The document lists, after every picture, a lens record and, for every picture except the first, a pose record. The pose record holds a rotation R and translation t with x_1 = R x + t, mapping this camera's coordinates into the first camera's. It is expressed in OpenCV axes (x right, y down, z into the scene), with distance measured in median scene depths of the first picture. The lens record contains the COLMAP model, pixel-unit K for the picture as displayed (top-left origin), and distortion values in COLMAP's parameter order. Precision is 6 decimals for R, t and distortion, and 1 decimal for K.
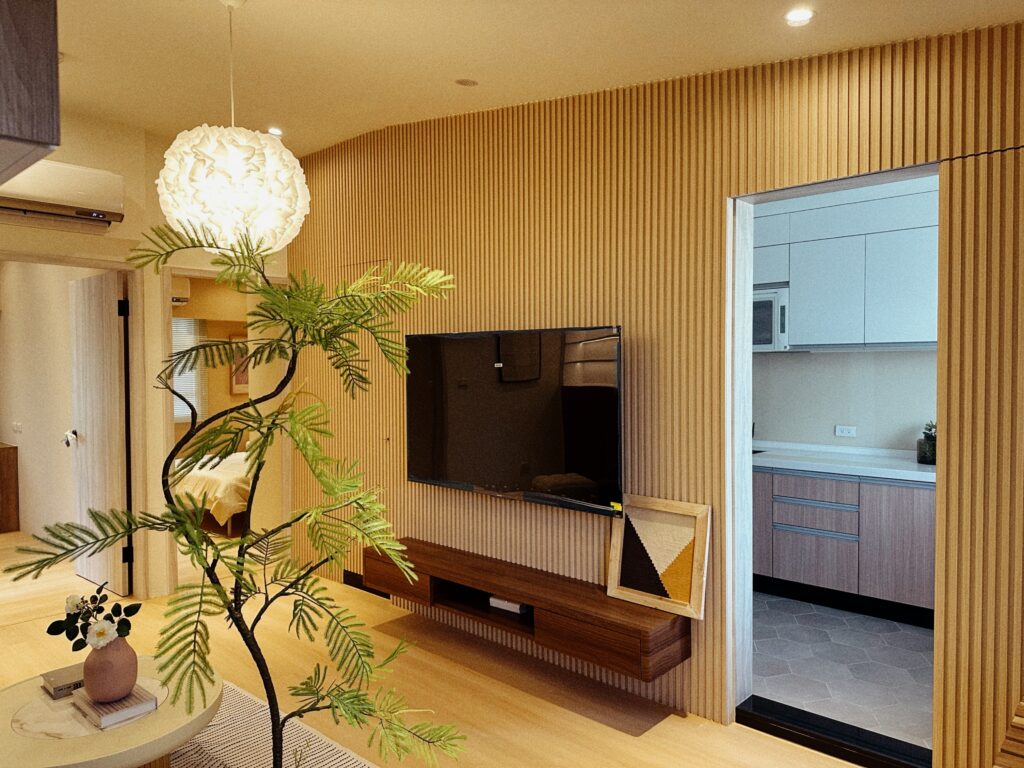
lens RADIAL K [[716.9, 0, 506.4], [0, 716.9, 393.5], [0, 0, 1]] dist [0.044293, -0.059780]
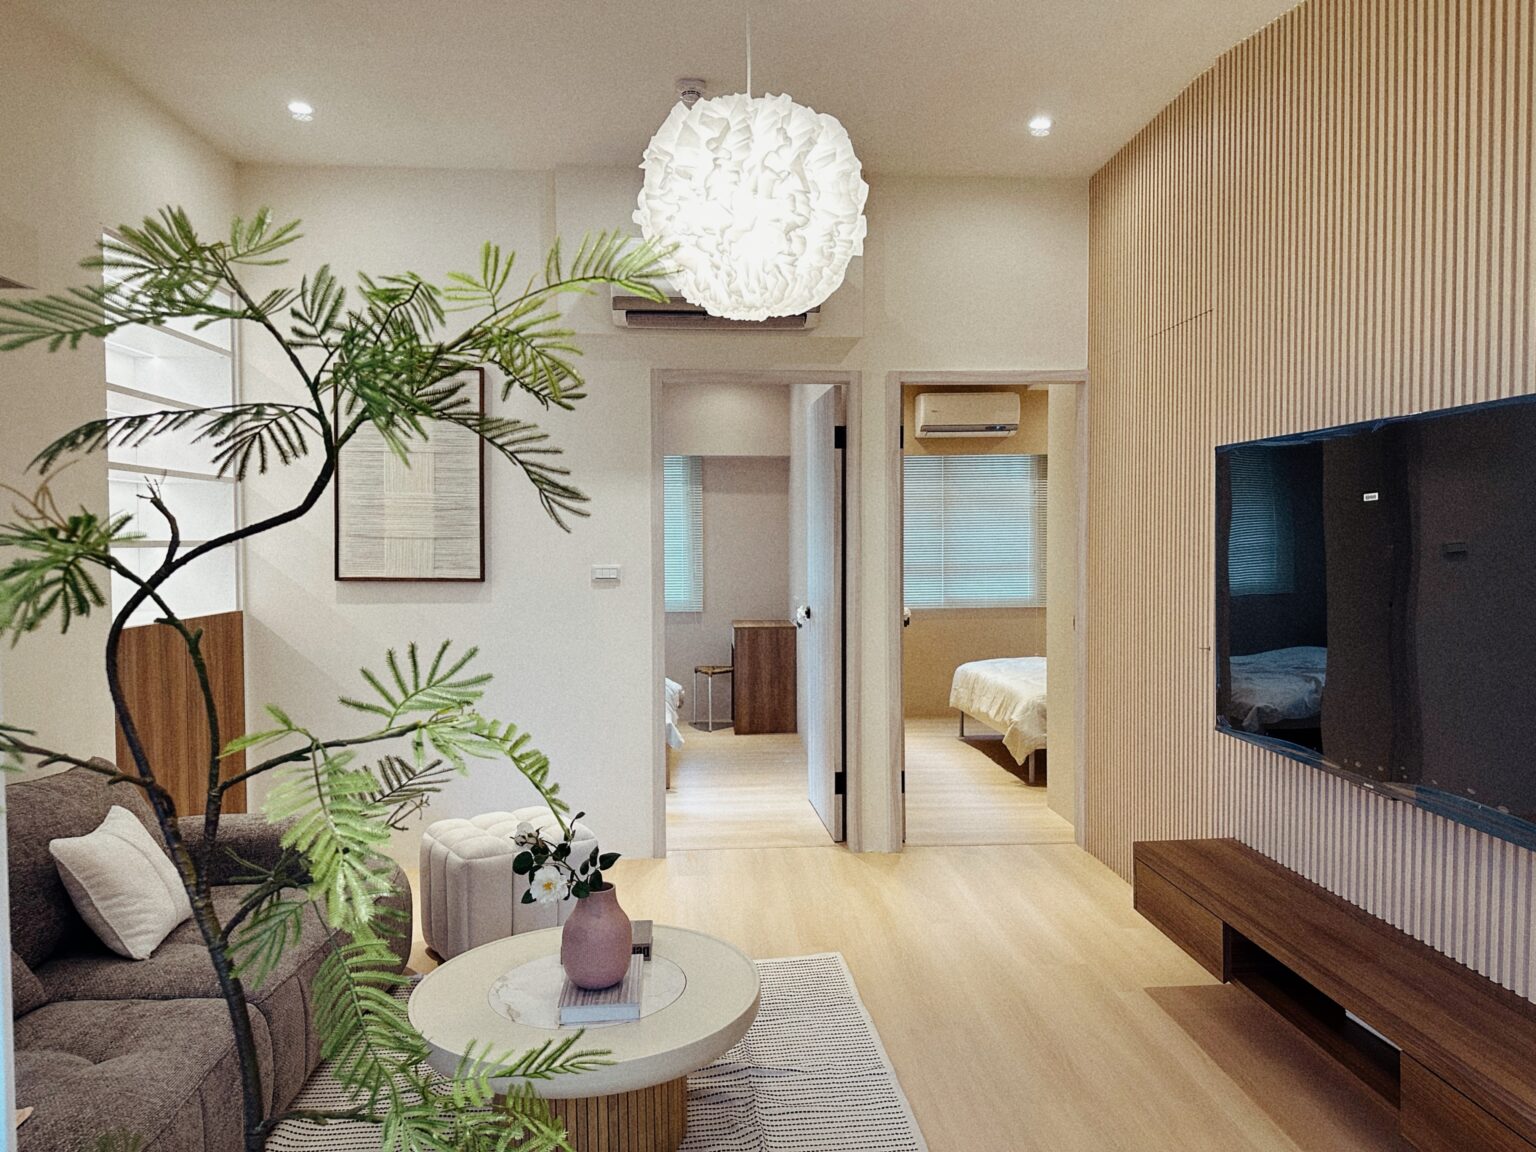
lens RADIAL K [[1070.3, 0, 771.8], [0, 1070.3, 570.6], [0, 0, 1]] dist [0.050162, -0.057749]
pose [[0.733845, 0.022301, -0.678951, 0.154691], [-0.023572, 0.999695, 0.007358, 0.009900], [0.678908, 0.010604, 0.734147, 0.208203]]
